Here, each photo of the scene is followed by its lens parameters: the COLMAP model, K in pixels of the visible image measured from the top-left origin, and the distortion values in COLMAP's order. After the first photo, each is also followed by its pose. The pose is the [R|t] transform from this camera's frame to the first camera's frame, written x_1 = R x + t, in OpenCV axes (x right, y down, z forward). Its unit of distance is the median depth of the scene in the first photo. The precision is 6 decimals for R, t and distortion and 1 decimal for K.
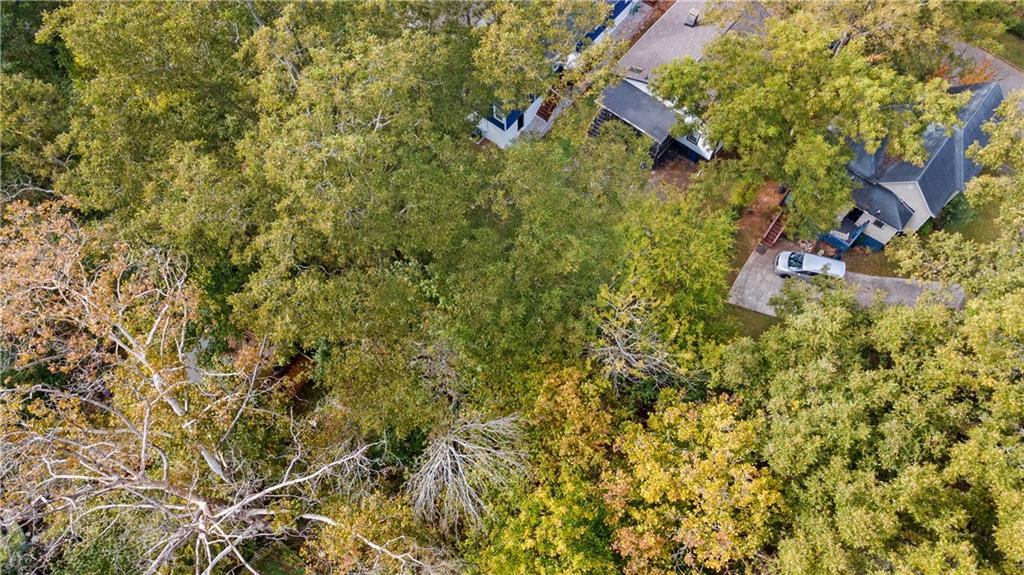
lens RADIAL K [[744.2, 0, 511.4], [0, 744.2, 282.1], [0, 0, 1]] dist [0.047205, 0.019561]
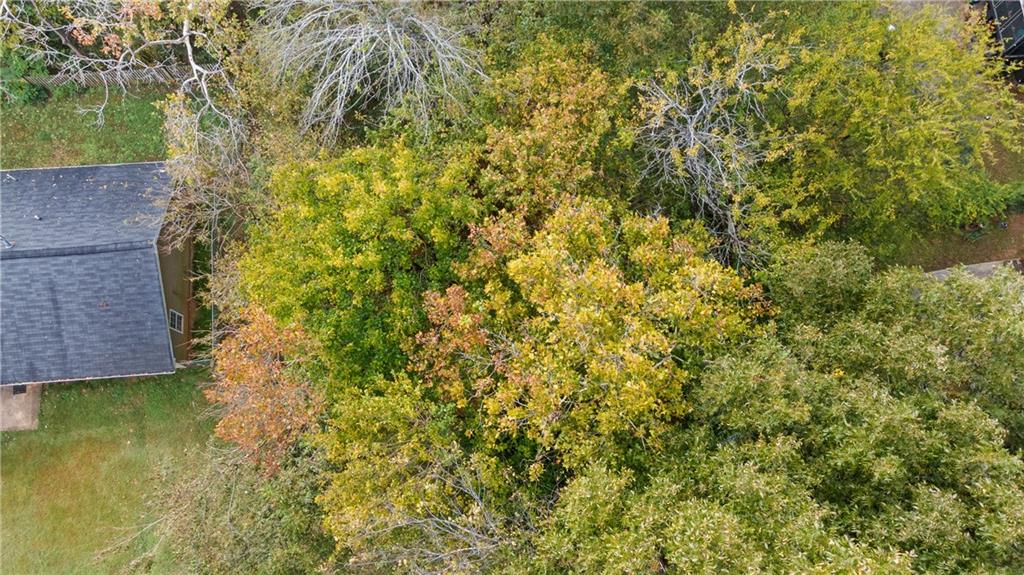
lens RADIAL K [[744.2, 0, 511.4], [0, 744.2, 282.1], [0, 0, 1]] dist [0.047205, 0.019561]
pose [[0.680793, 0.710022, -0.179974, 0.260587], [-0.664795, 0.702102, 0.255148, 0.129119], [0.307520, -0.054057, 0.950005, 0.393876]]
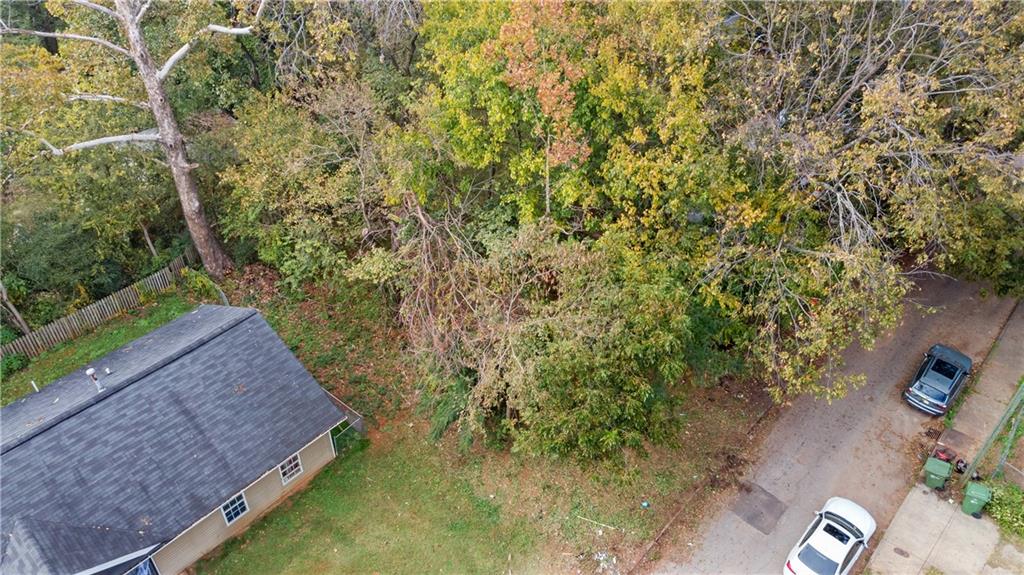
lens RADIAL K [[744.2, 0, 511.4], [0, 744.2, 282.1], [0, 0, 1]] dist [0.047205, 0.019561]
pose [[0.998374, 0.042745, -0.037705, 0.092992], [-0.054960, 0.897269, -0.438049, 0.918356], [0.015107, 0.439410, 0.898160, 0.359439]]
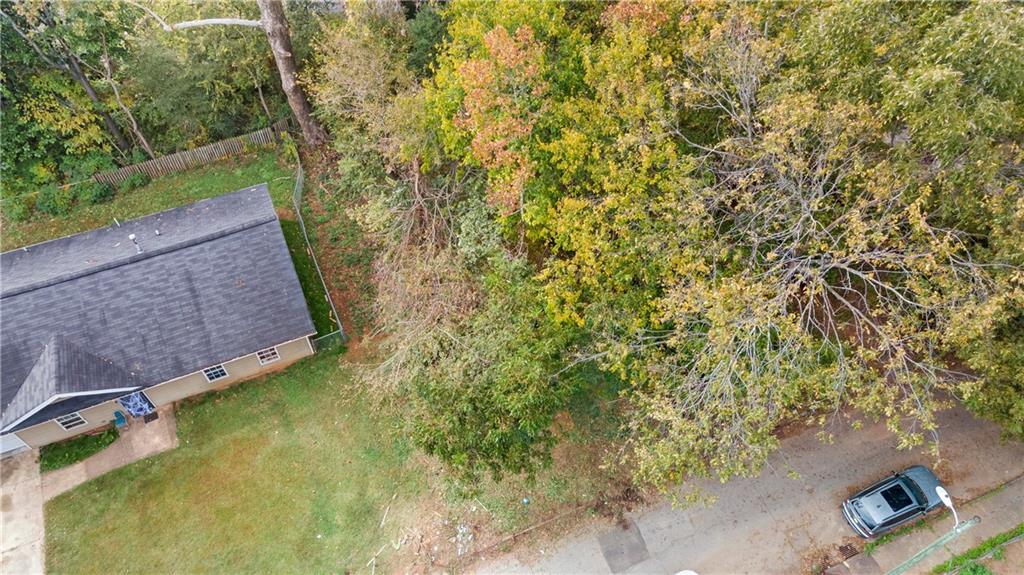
lens RADIAL K [[747.1, 0, 508.8], [0, 747.1, 281.3], [0, 0, 1]] dist [0.027114, 0.051323]
pose [[0.880737, 0.383726, -0.277590, 0.337285], [-0.430076, 0.893461, -0.129472, 0.671190], [0.198334, 0.233415, 0.951935, 0.281021]]
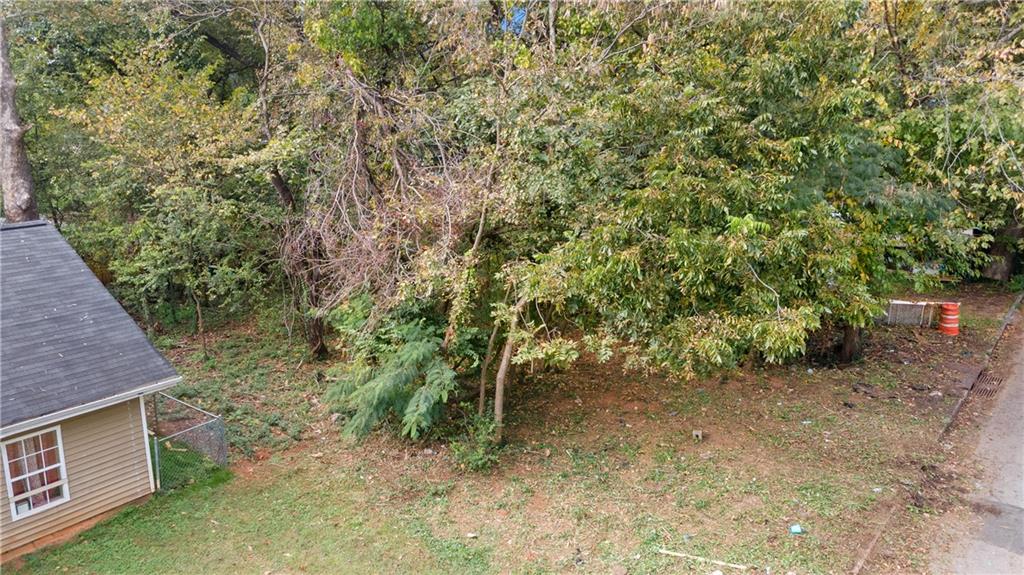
lens RADIAL K [[744.2, 0, 511.4], [0, 744.2, 282.1], [0, 0, 1]] dist [0.047205, 0.019561]
pose [[0.999973, 0.006709, -0.003055, 0.072711], [-0.006639, 0.639448, -0.768805, 0.984791], [-0.003204, 0.768805, 0.639475, 0.833064]]
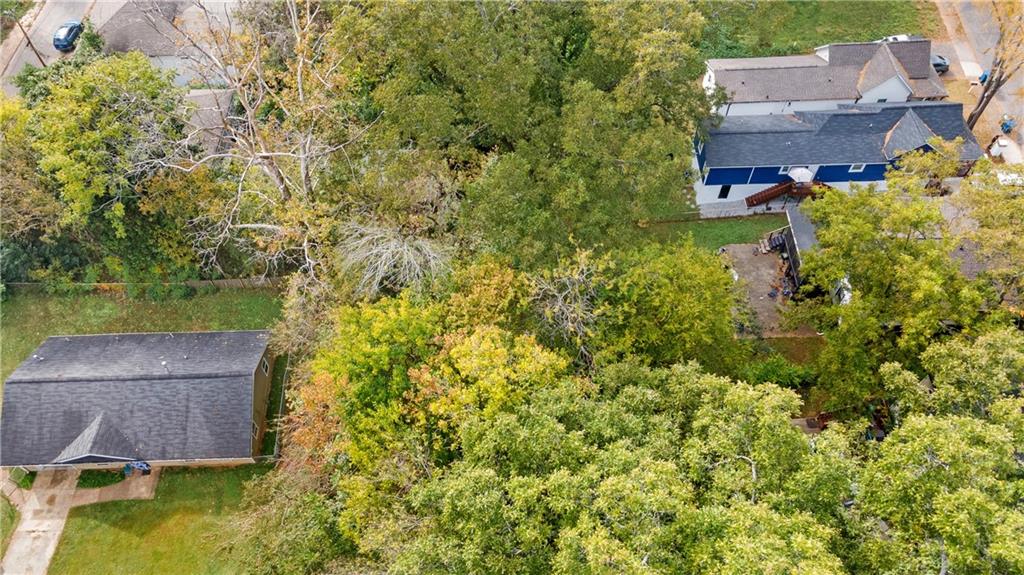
lens RADIAL K [[747.1, 0, 508.8], [0, 747.1, 281.3], [0, 0, 1]] dist [0.027114, 0.051323]
pose [[0.641854, 0.630618, -0.436285, 0.610119], [-0.688555, 0.724384, 0.034054, 0.090761], [0.337513, 0.278548, 0.899164, -0.063674]]
